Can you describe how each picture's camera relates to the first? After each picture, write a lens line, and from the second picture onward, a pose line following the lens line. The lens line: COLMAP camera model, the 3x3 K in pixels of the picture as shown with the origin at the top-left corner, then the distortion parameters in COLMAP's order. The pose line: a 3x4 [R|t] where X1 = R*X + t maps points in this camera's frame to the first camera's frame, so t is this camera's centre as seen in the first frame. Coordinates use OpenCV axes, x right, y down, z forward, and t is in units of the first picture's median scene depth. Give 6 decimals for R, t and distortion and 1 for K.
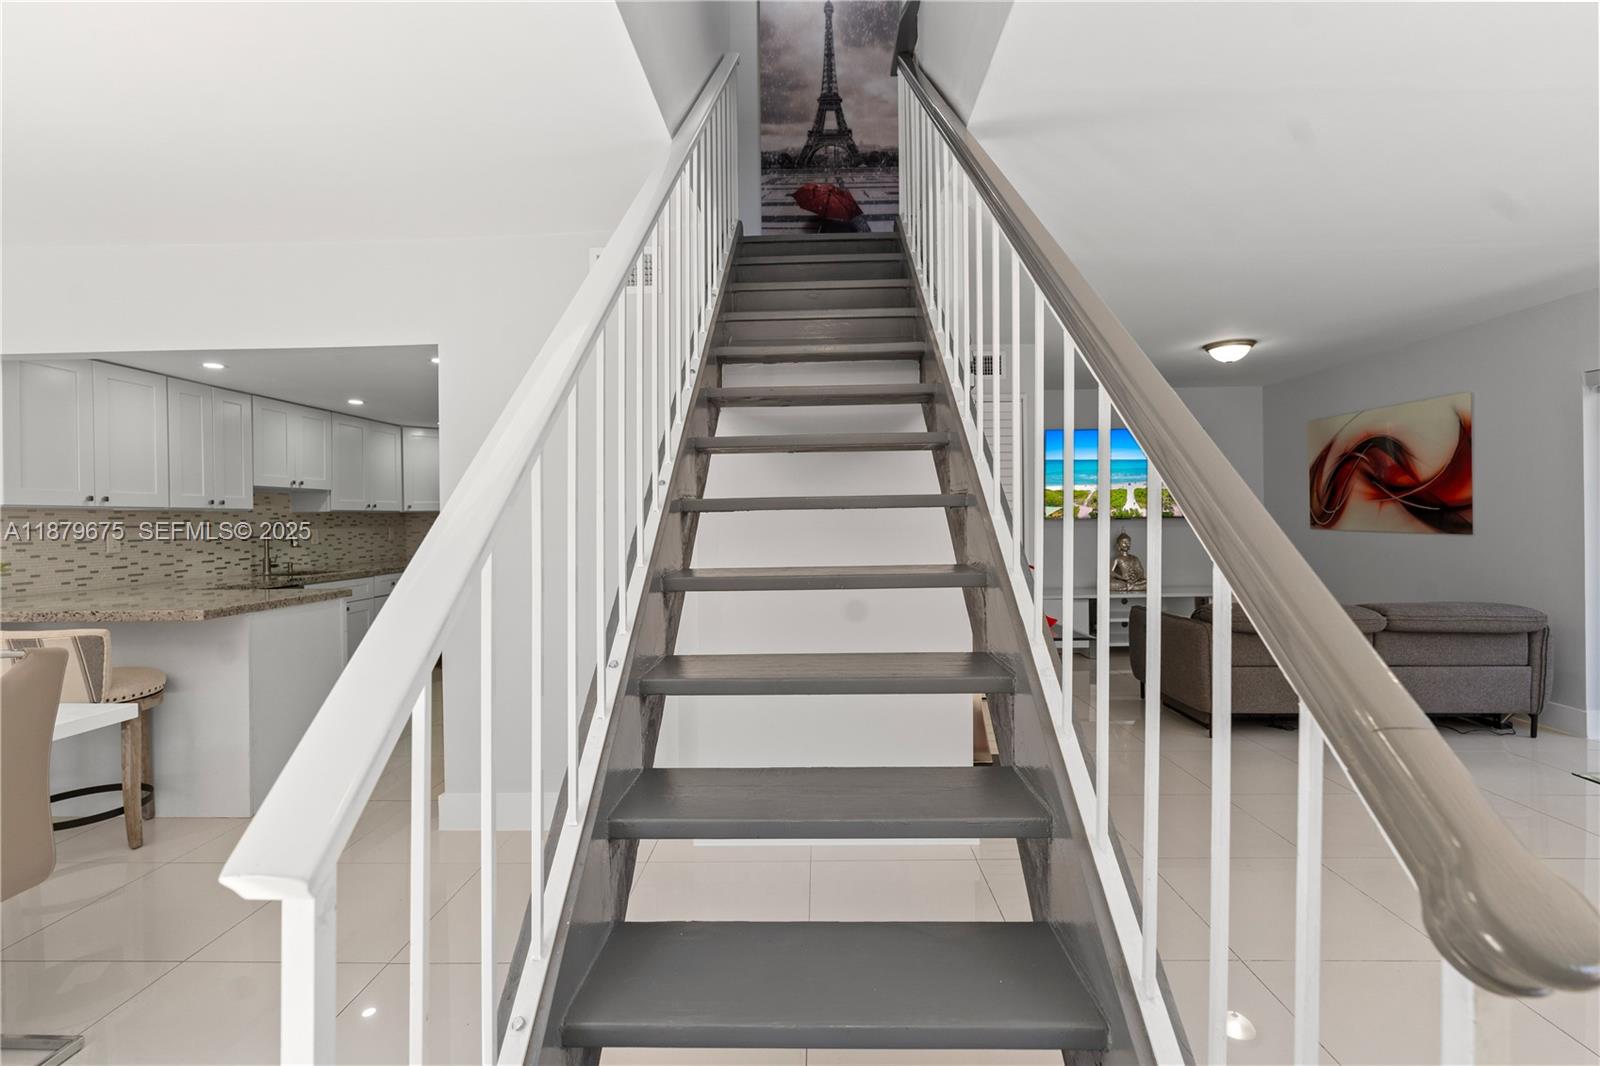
lens RADIAL K [[720.4, 0, 797.5], [0, 720.4, 523.6], [0, 0, 1]] dist [-0.001609, 0.000250]
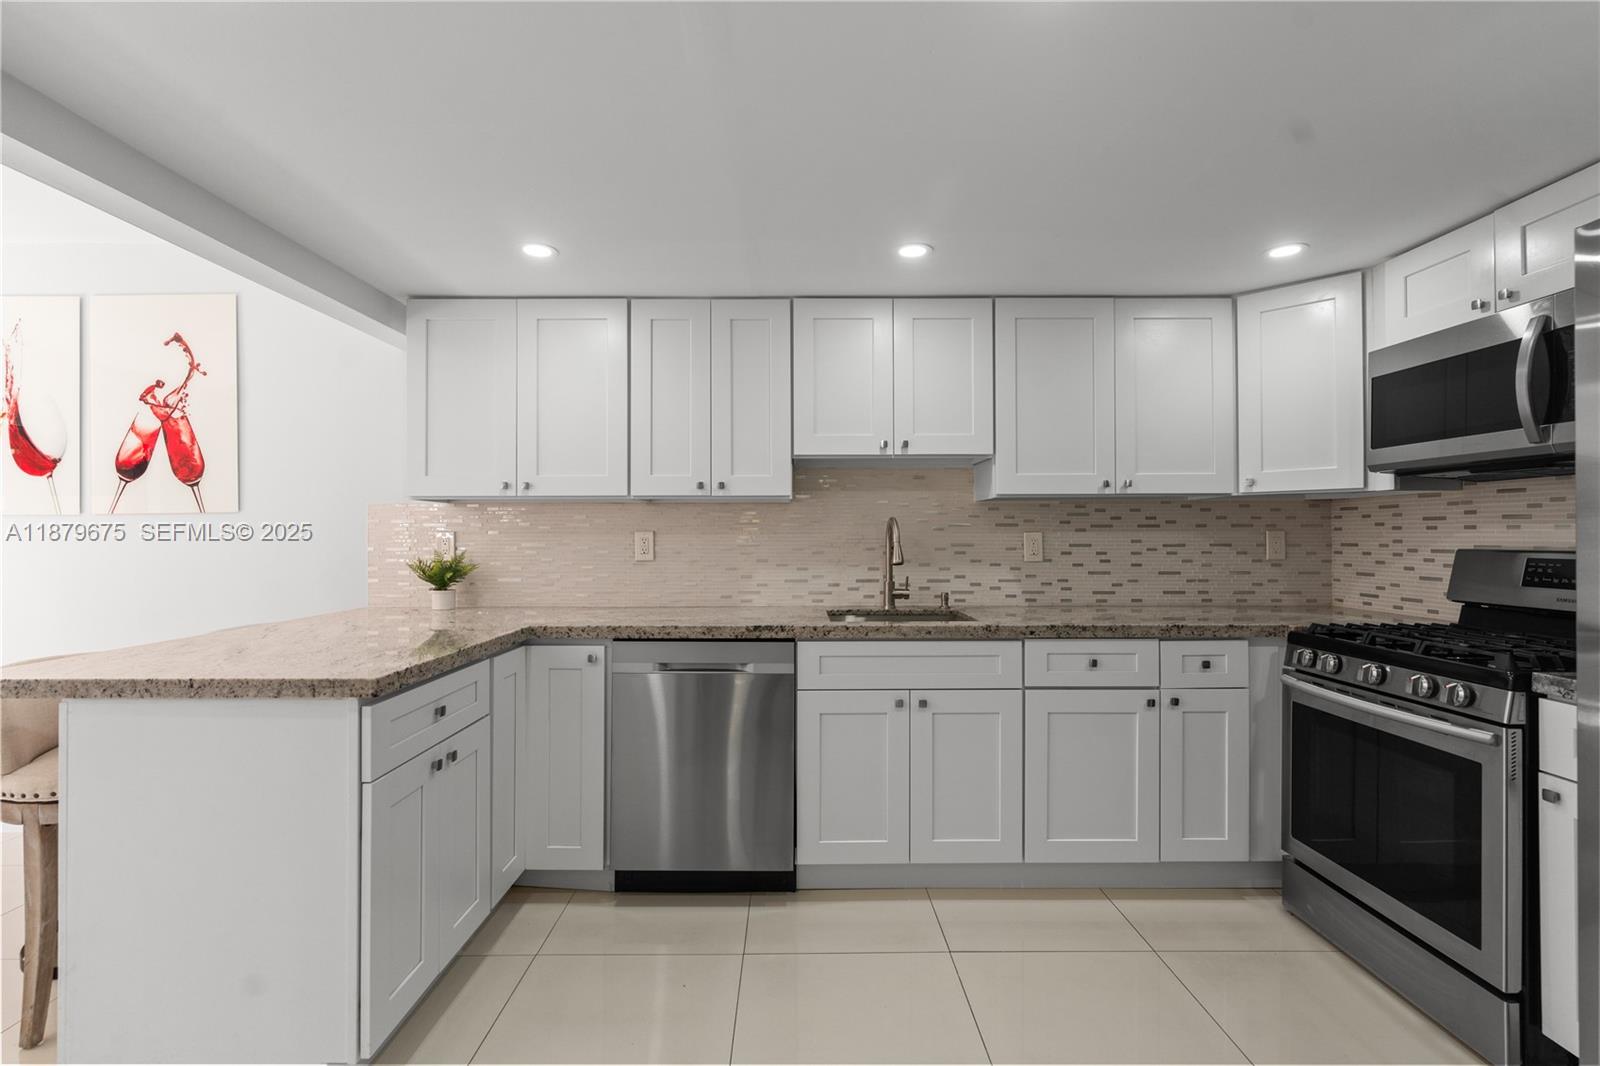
lens RADIAL K [[747.1, 0, 800.0], [0, 747.1, 533.0], [0, 0, 1]] dist [0.003180, 0.000253]
pose [[0.038760, 0.010316, -0.999195, -0.136015], [-0.004135, 0.999940, 0.010164, 0.003254], [0.999240, 0.003737, 0.038800, 0.850887]]
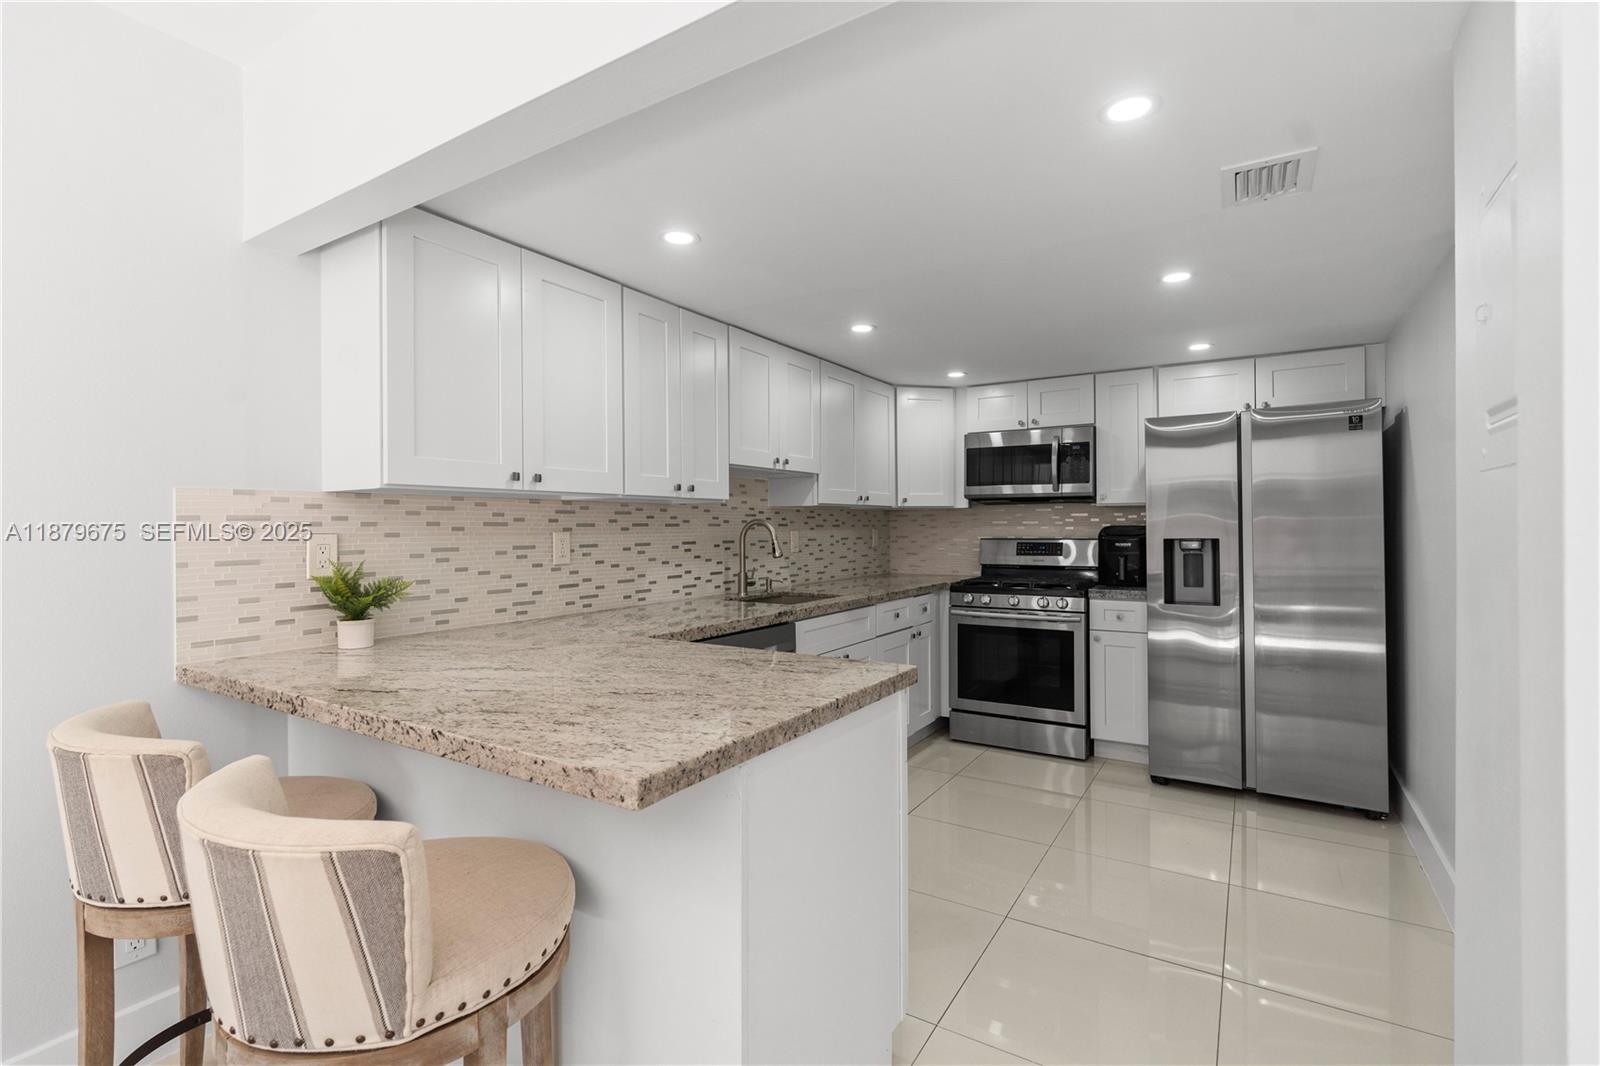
lens RADIAL K [[732.6, 0, 805.9], [0, 732.6, 521.6], [0, 0, 1]] dist [-0.005496, -0.000158]
pose [[0.866705, 0.003390, -0.498809, -0.315328], [-0.007377, 0.999955, -0.006023, 0.002897], [0.498766, 0.008900, 0.866691, 0.397181]]
